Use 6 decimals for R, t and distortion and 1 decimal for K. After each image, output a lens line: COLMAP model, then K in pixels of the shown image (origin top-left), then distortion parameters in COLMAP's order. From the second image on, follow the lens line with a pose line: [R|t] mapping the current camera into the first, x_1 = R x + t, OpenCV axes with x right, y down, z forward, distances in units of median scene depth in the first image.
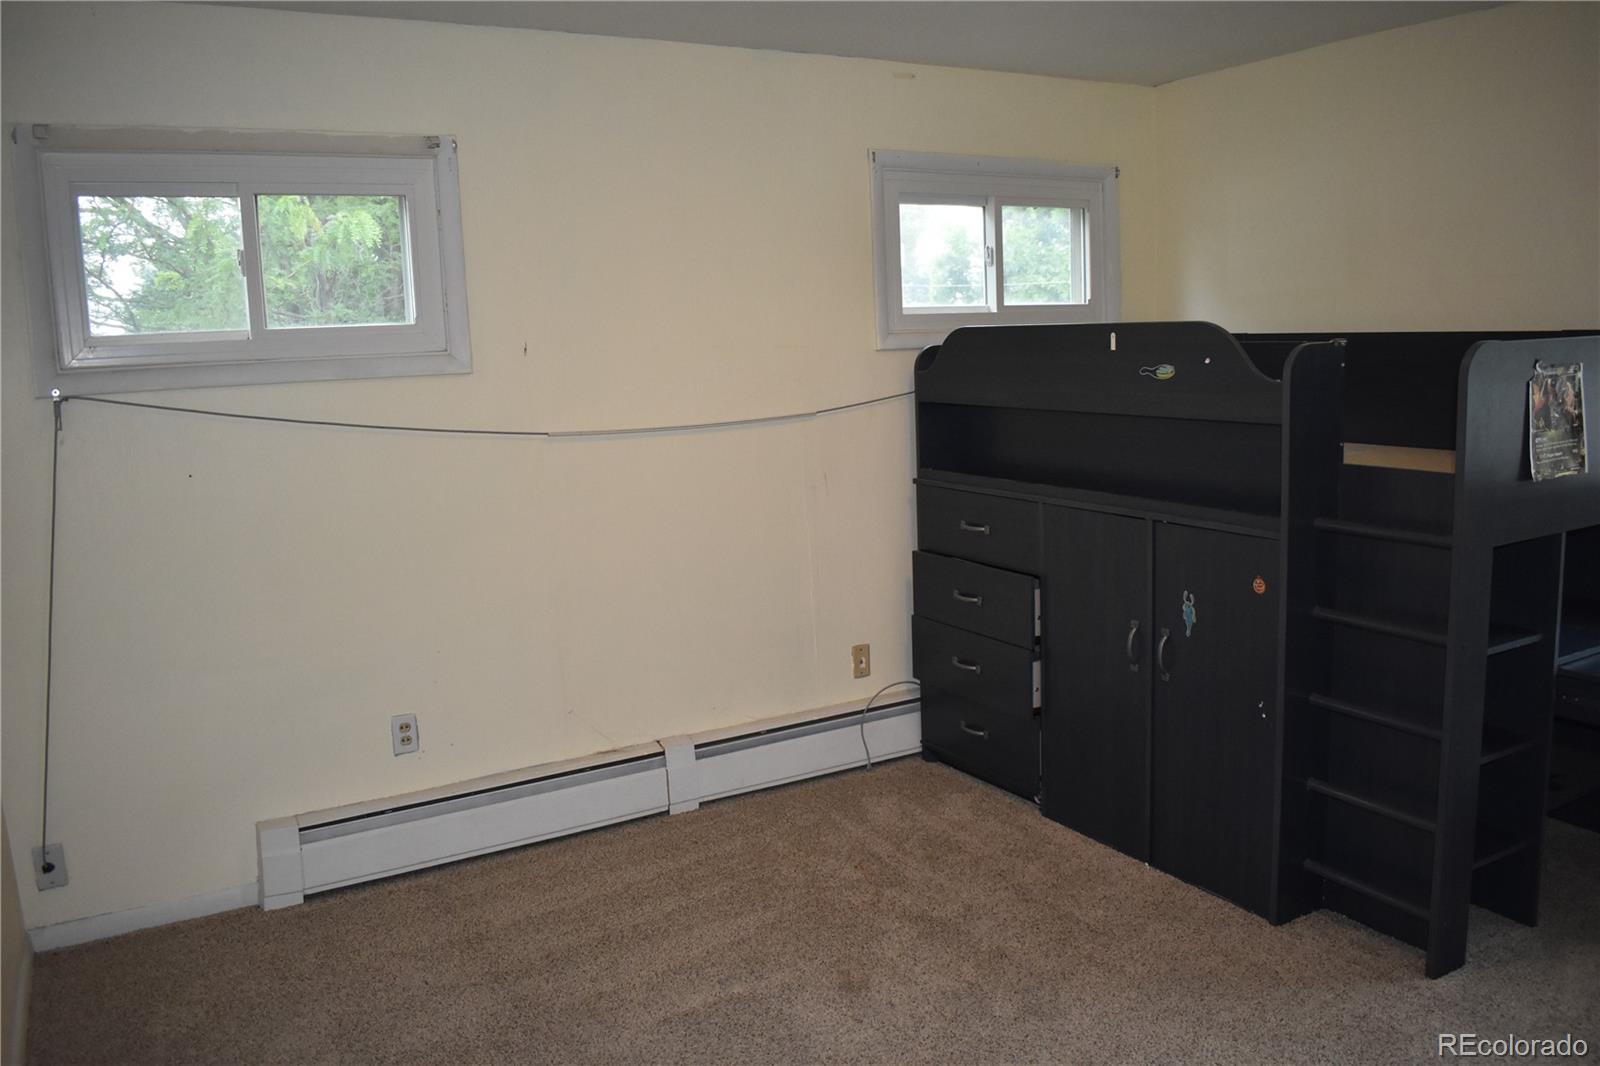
lens RADIAL K [[1248.3, 0, 797.0], [0, 1248.3, 526.7], [0, 0, 1]] dist [-0.099964, 0.020859]
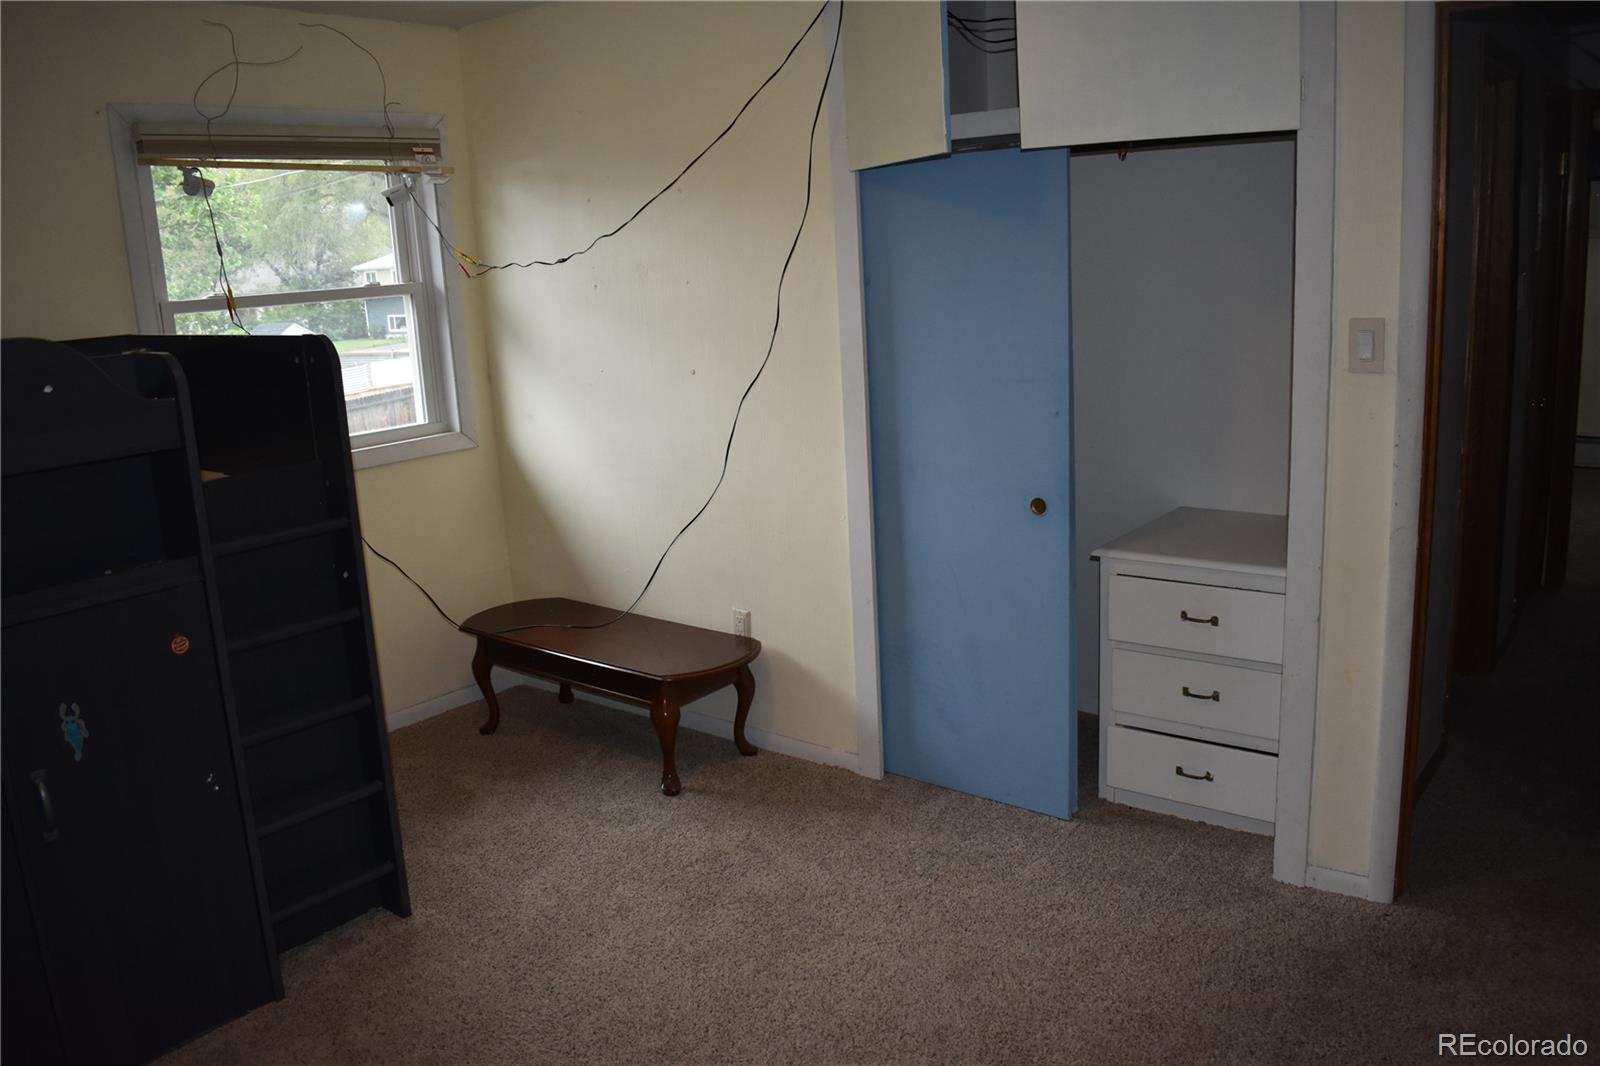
lens RADIAL K [[1248.3, 0, 794.4], [0, 1248.3, 539.8], [0, 0, 1]] dist [-0.099964, 0.020859]
pose [[-0.369200, -0.154890, 0.916352, -0.371189], [0.206539, 0.947680, 0.243401, -0.095201], [-0.906109, 0.279126, -0.317893, 0.612757]]
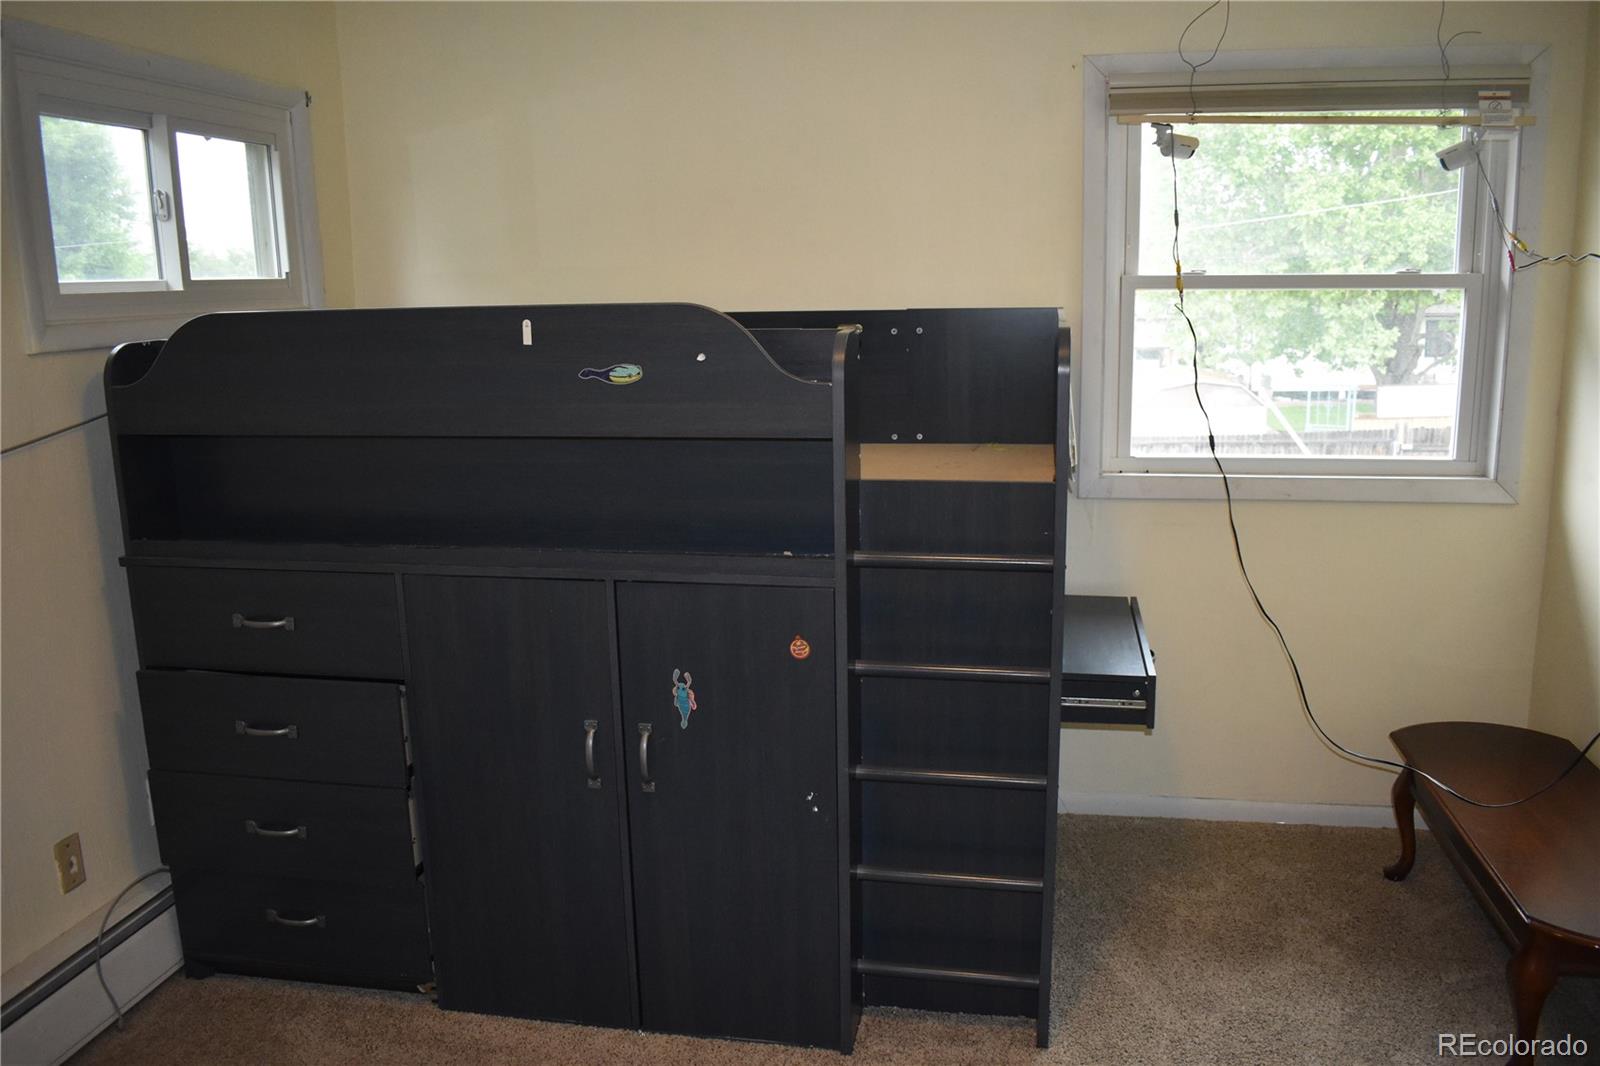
lens RADIAL K [[1248.3, 0, 805.7], [0, 1248.3, 531.9], [0, 0, 1]] dist [-0.099964, 0.020859]
pose [[0.644615, -0.131335, 0.753142, -0.140930], [0.113634, 0.990650, 0.075492, -0.058415], [-0.756015, 0.036920, 0.653512, 0.344103]]
